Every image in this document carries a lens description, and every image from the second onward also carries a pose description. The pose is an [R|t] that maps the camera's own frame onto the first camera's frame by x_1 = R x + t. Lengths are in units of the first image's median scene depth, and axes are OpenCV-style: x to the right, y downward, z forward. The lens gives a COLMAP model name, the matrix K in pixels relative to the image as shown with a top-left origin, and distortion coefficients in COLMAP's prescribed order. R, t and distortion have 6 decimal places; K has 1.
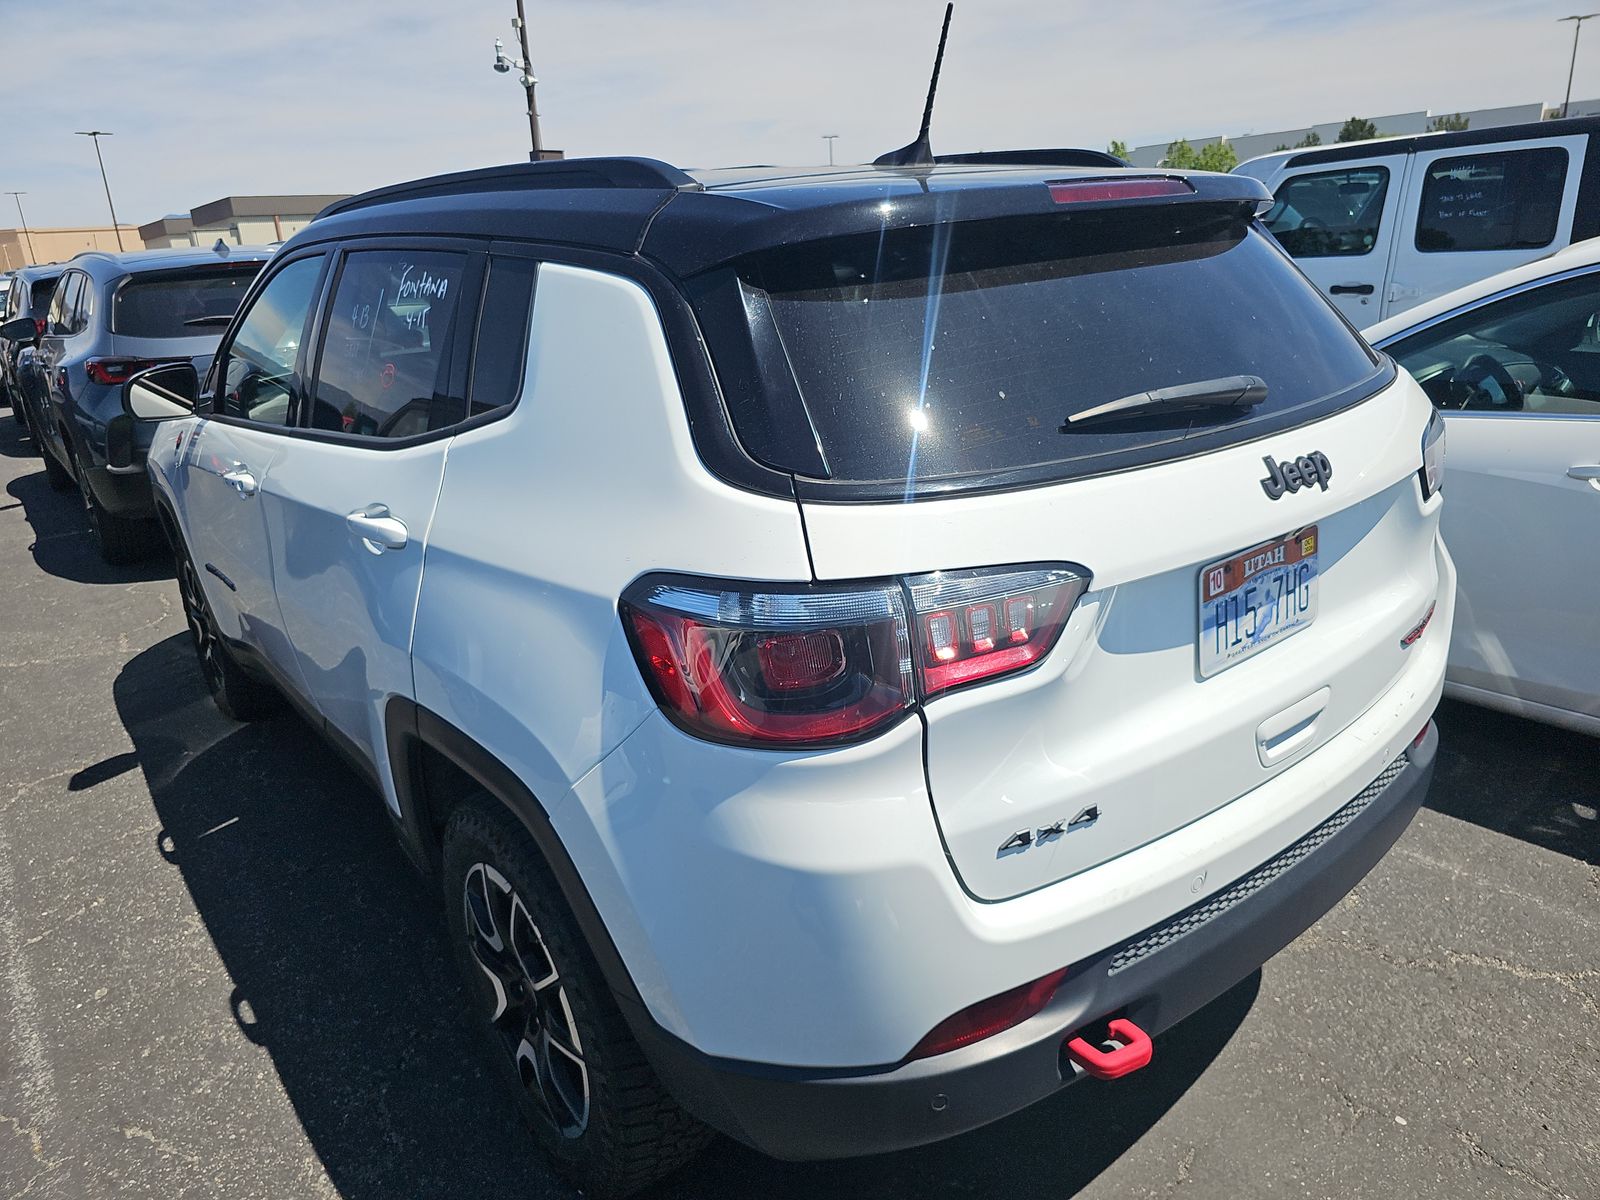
lens RADIAL K [[1061.6, 0, 800.2], [0, 1061.6, 606.6], [0, 0, 1]] dist [0.004782, -0.000060]
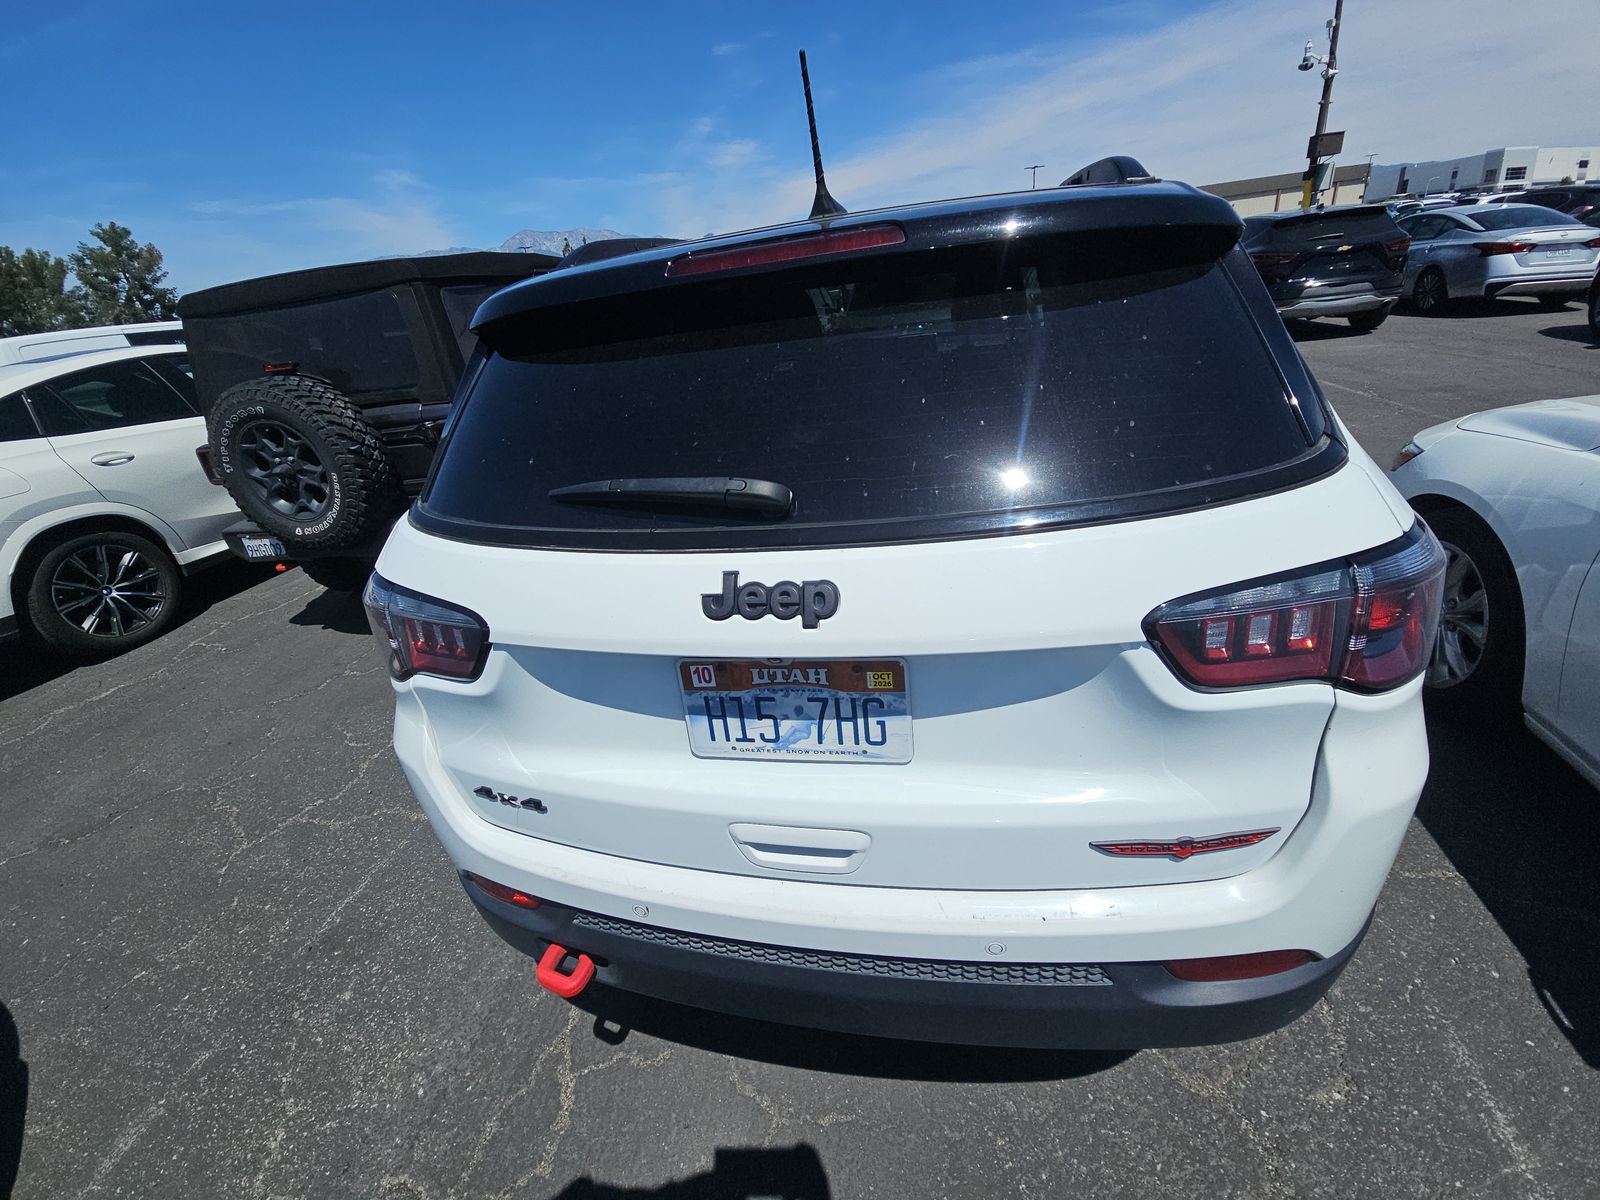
lens RADIAL K [[653.5, 0, 798.6], [0, 653.5, 588.8], [0, 0, 1]] dist [-0.003053, -0.000378]
pose [[0.650555, 0.303963, -0.695977, 0.780480], [-0.177789, 0.951901, 0.249549, -0.248447], [0.738355, -0.038608, 0.673306, 0.595457]]
